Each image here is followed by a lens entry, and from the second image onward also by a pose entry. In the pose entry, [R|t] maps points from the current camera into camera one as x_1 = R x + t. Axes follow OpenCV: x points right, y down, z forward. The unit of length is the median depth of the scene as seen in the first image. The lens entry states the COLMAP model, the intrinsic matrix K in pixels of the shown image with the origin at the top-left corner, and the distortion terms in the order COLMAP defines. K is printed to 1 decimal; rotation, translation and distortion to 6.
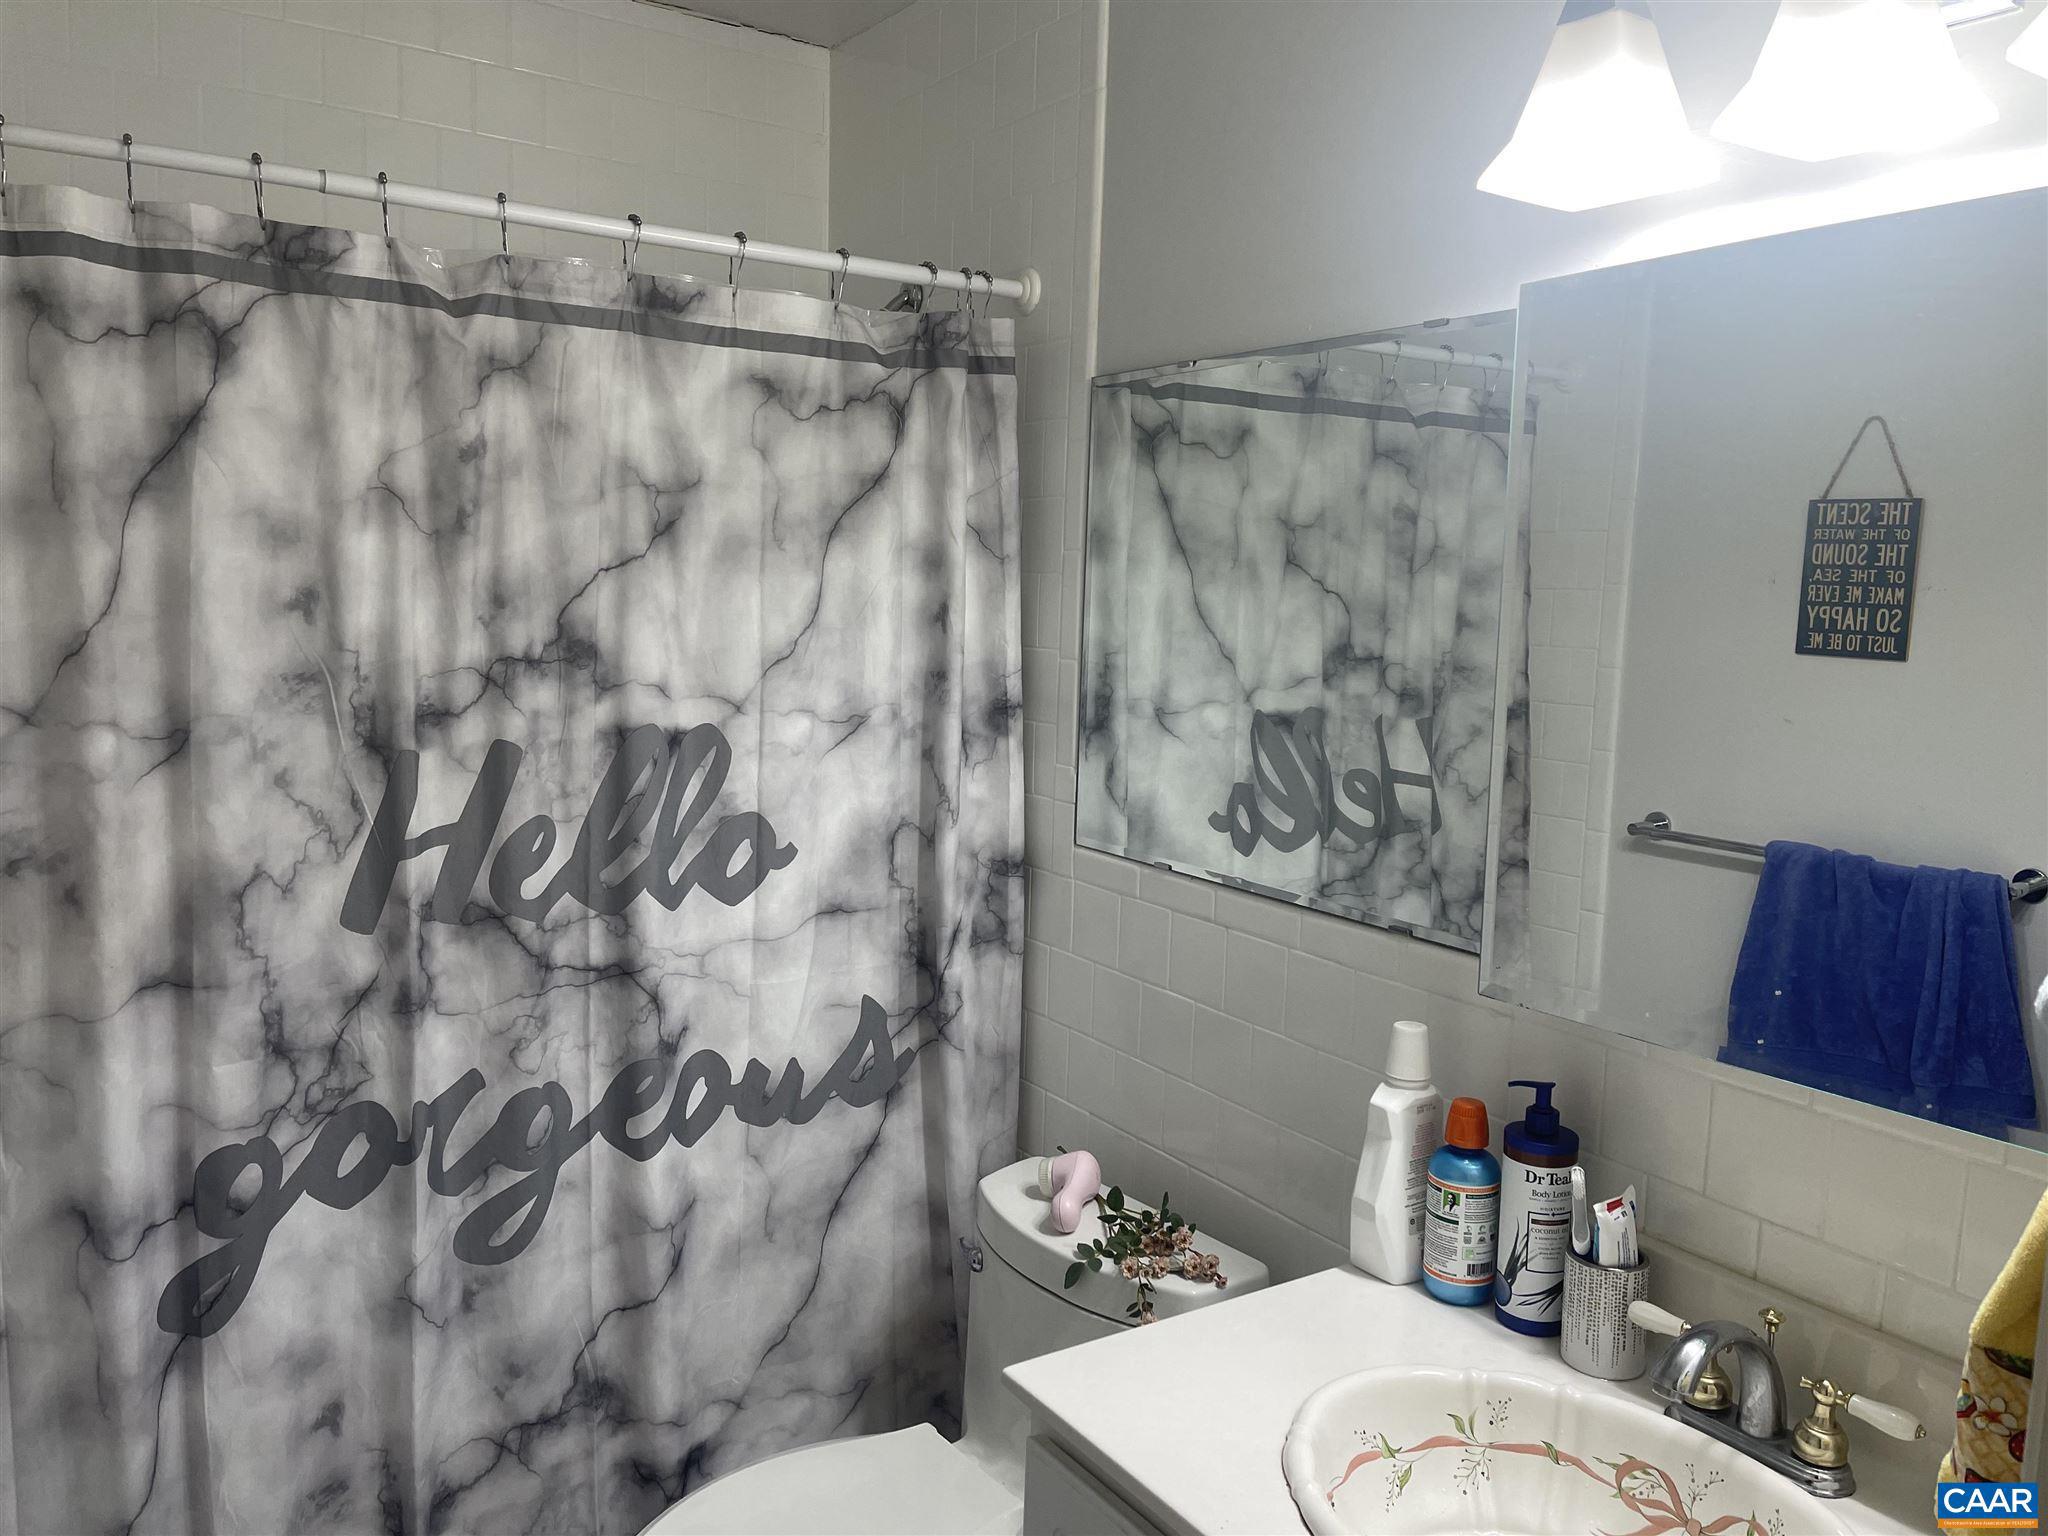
lens RADIAL K [[1537.1, 0, 1016.2], [0, 1537.1, 758.8], [0, 0, 1]] dist [0.025345, -0.072219]
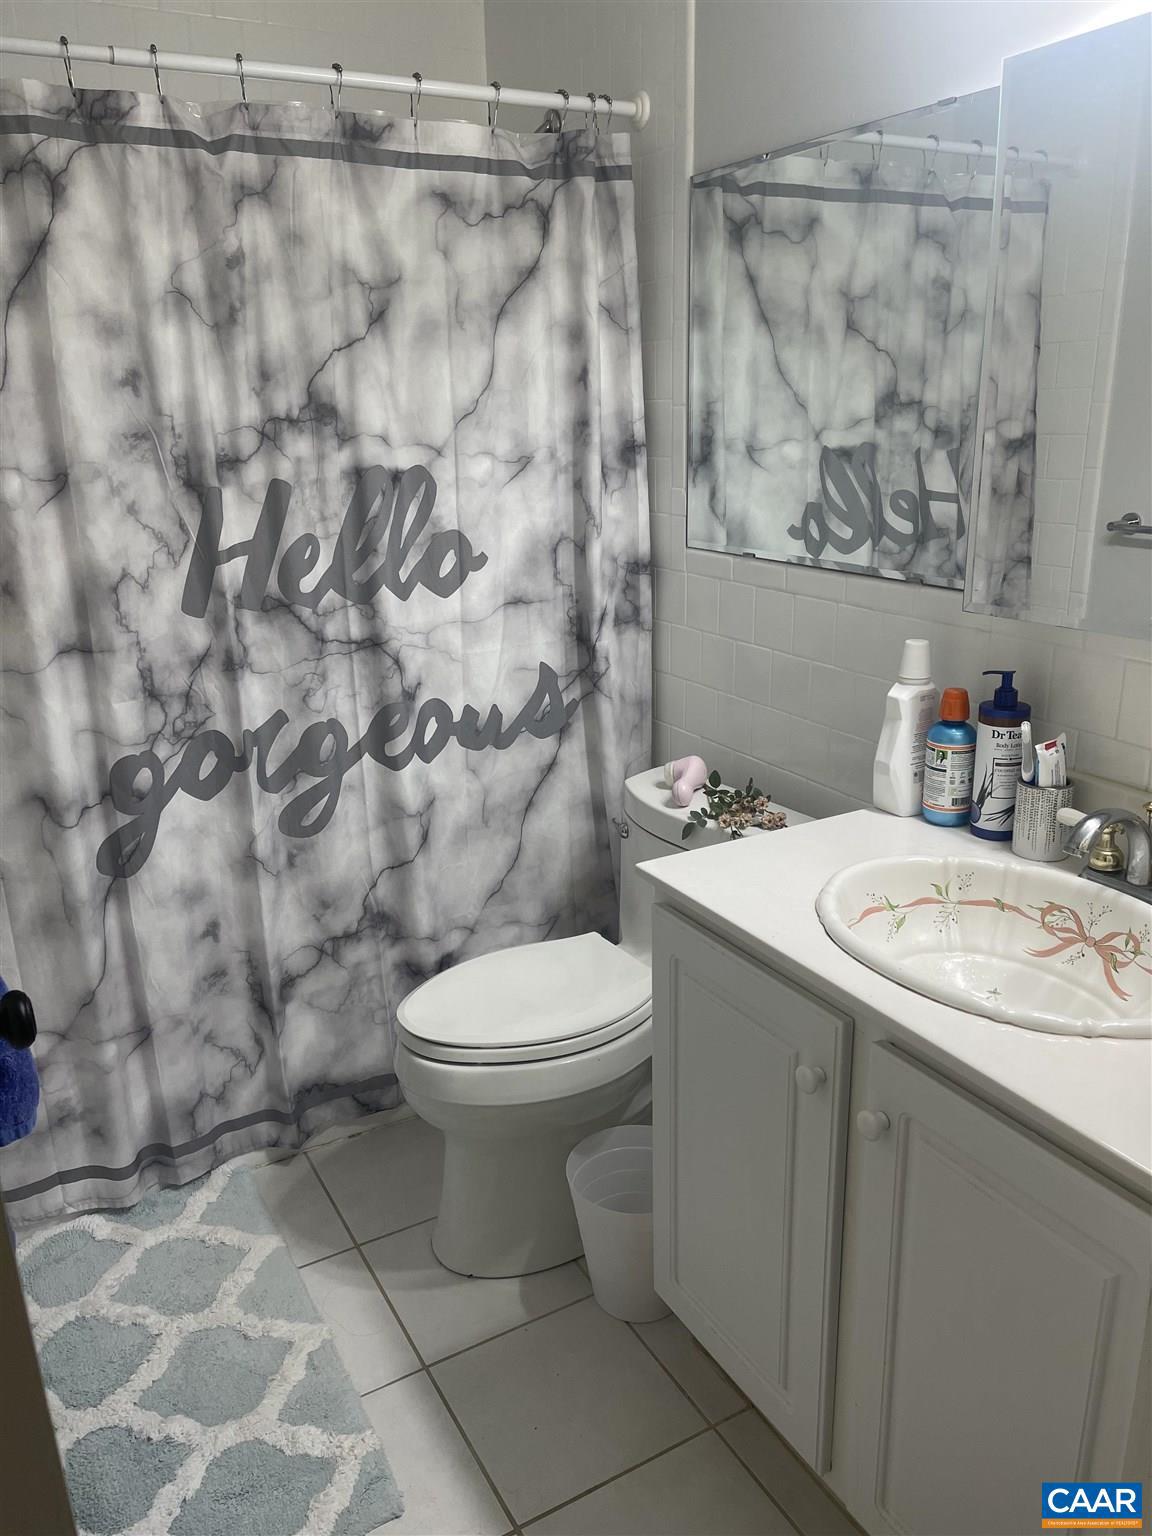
lens RADIAL K [[1152.8, 0, 572.3], [0, 1152.8, 798.9], [0, 0, 1]] dist [0.025345, -0.072219]
pose [[0.996351, -0.027502, -0.080793, 0.015683], [0.044296, 0.975805, 0.214107, 0.058914], [0.072950, -0.216905, 0.973463, -0.080985]]
